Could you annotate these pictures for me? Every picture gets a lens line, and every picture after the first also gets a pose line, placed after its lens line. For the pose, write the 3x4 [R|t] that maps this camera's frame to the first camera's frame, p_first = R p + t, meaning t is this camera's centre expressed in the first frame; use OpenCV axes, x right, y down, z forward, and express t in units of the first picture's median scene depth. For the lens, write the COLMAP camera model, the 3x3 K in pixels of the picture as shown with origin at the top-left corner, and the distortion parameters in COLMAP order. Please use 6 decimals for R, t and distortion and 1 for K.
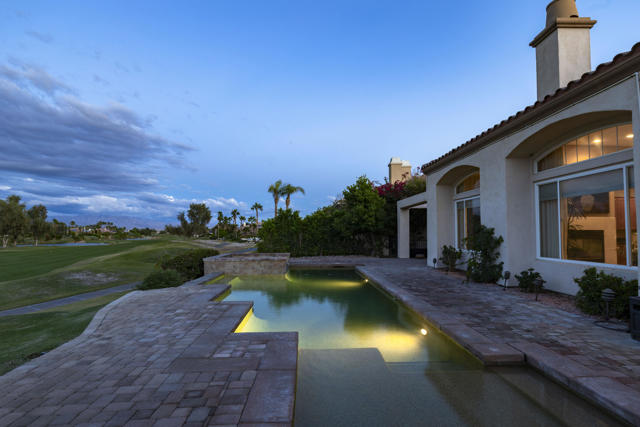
lens RADIAL K [[342.4, 0, 321.6], [0, 342.4, 215.5], [0, 0, 1]] dist [0.004523, -0.000038]
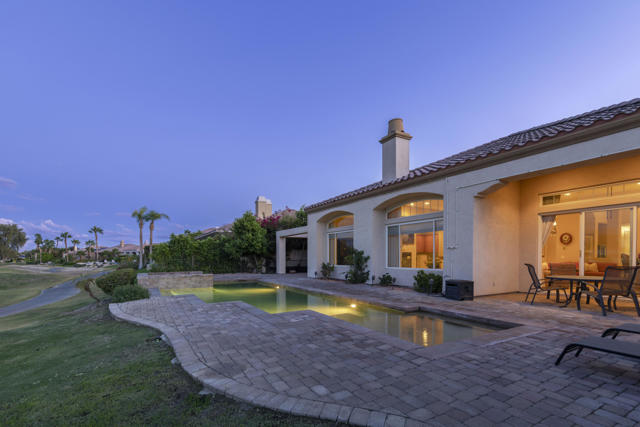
lens RADIAL K [[287.6, 0, 307.9], [0, 287.6, 254.4], [0, 0, 1]] dist [0.005364, 0.000594]
pose [[0.891457, 0.001916, 0.453102, -0.184730], [-0.020781, 0.999112, 0.036661, 0.003978], [-0.452629, -0.042098, 0.890705, -0.064095]]
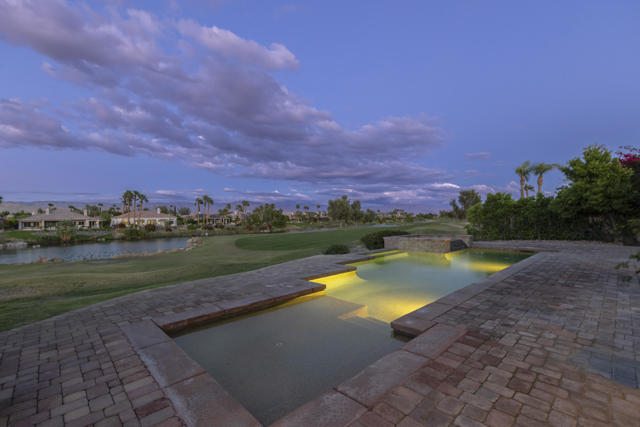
lens RADIAL K [[287.6, 0, 313.0], [0, 287.6, 216.5], [0, 0, 1]] dist [0.005364, 0.000594]
pose [[0.655414, -0.020044, -0.755004, 0.221833], [0.057747, 0.998051, 0.023633, 0.001069], [0.753059, -0.059089, 0.655294, 0.035952]]
